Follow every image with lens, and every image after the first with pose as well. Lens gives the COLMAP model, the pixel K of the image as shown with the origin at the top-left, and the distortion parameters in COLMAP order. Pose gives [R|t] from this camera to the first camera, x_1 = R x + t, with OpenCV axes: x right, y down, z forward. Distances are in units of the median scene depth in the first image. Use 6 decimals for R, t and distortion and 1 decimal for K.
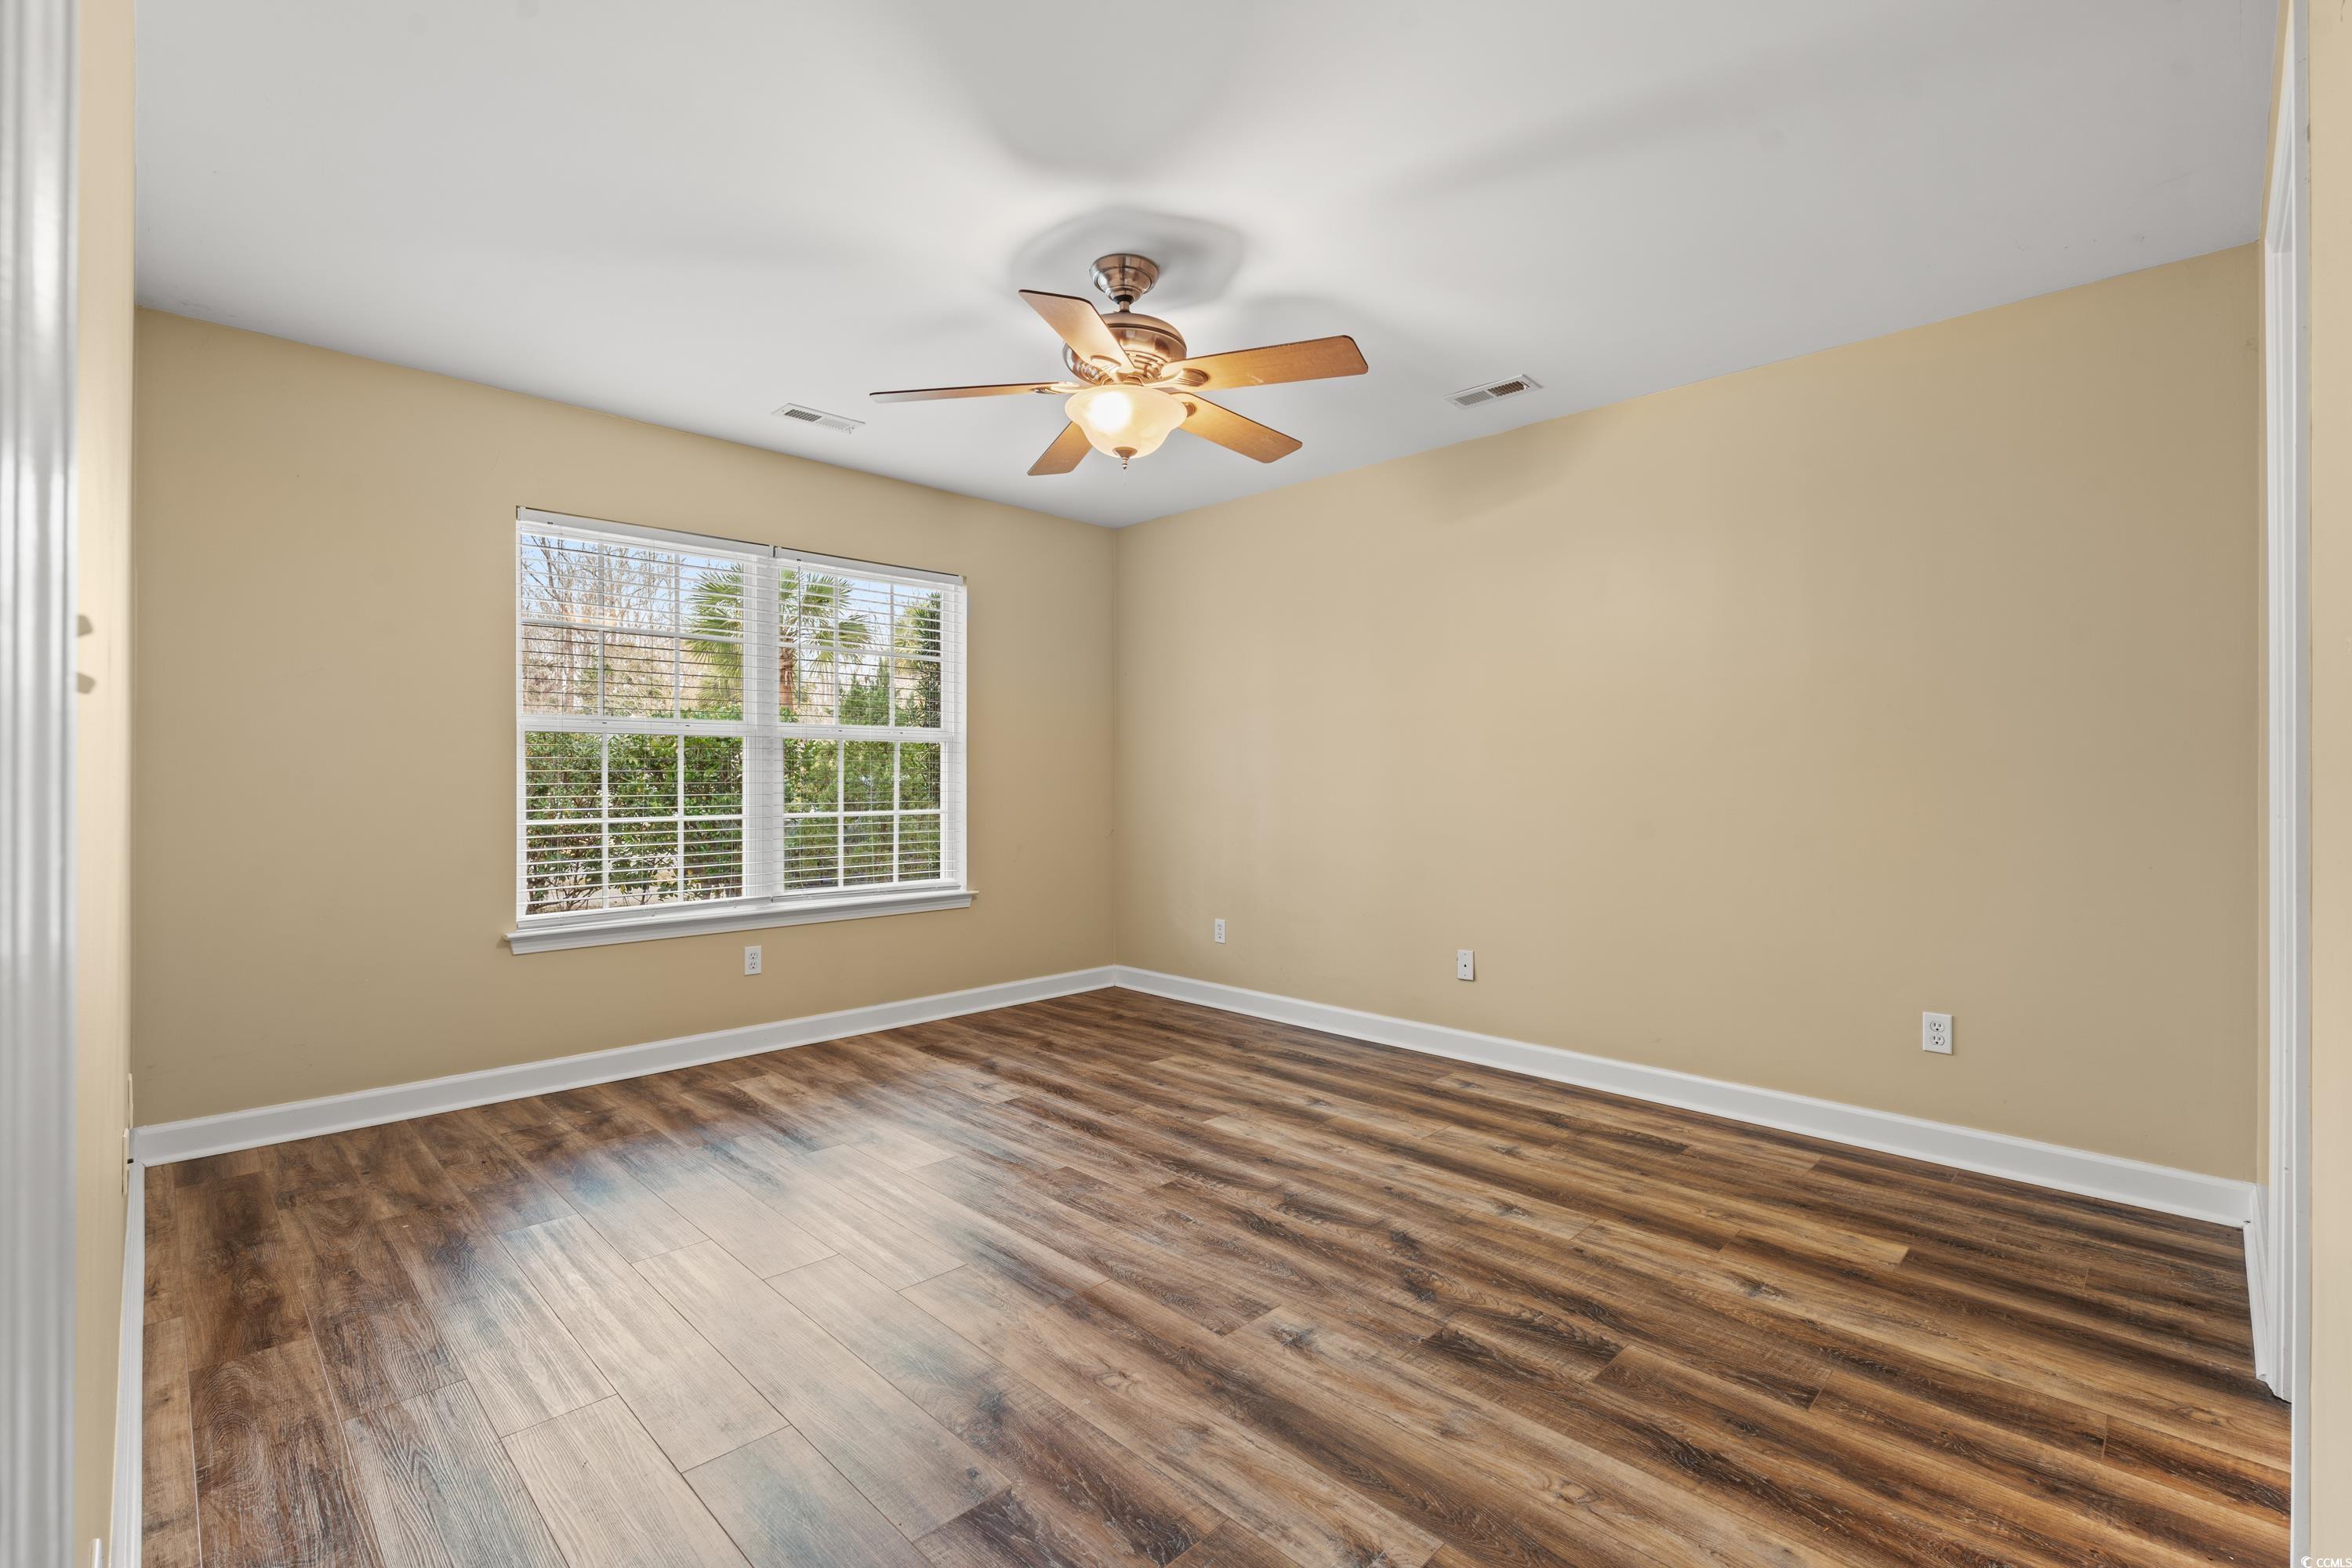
lens RADIAL K [[1030.7, 0, 1170.6], [0, 1030.7, 786.5], [0, 0, 1]] dist [-0.002573, -0.000152]
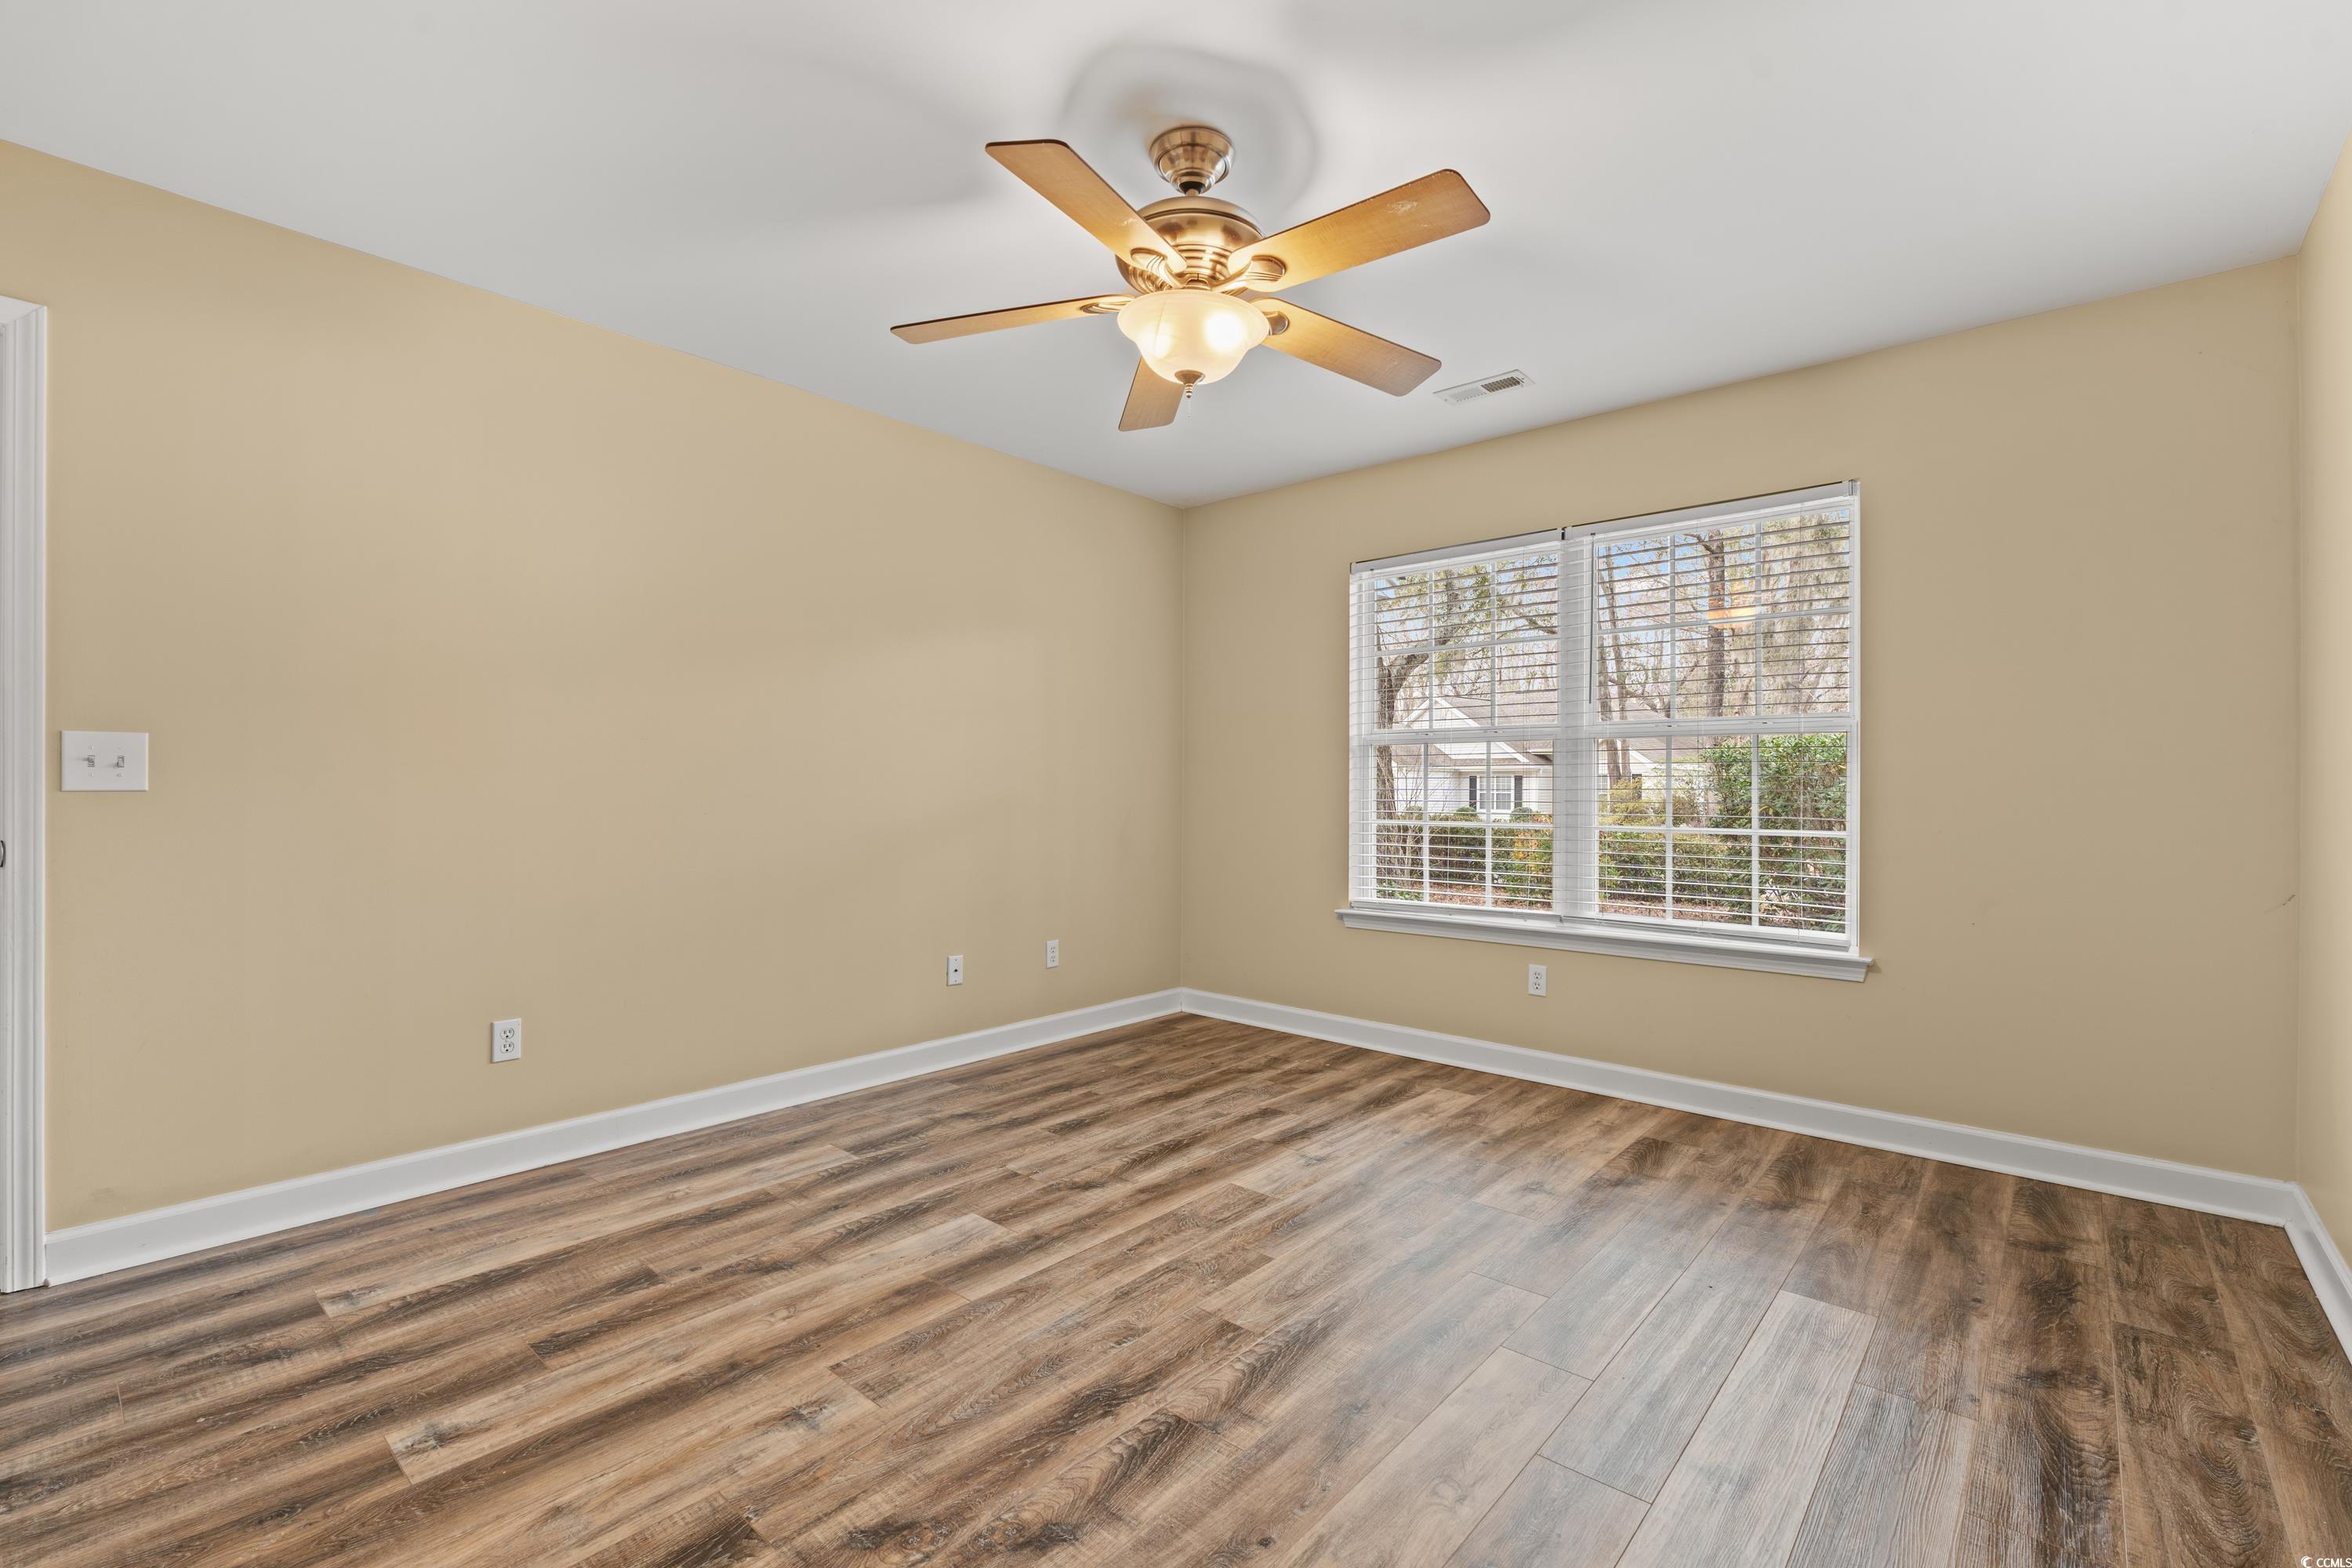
lens RADIAL K [[1018.9, 0, 1183.6], [0, 1018.9, 742.2], [0, 0, 1]] dist [-0.004188, -0.000293]
pose [[0.075890, -0.044094, -0.996141, 0.722892], [-0.012169, 0.998906, -0.045144, -0.002372], [0.997042, 0.015548, 0.075270, 0.872611]]
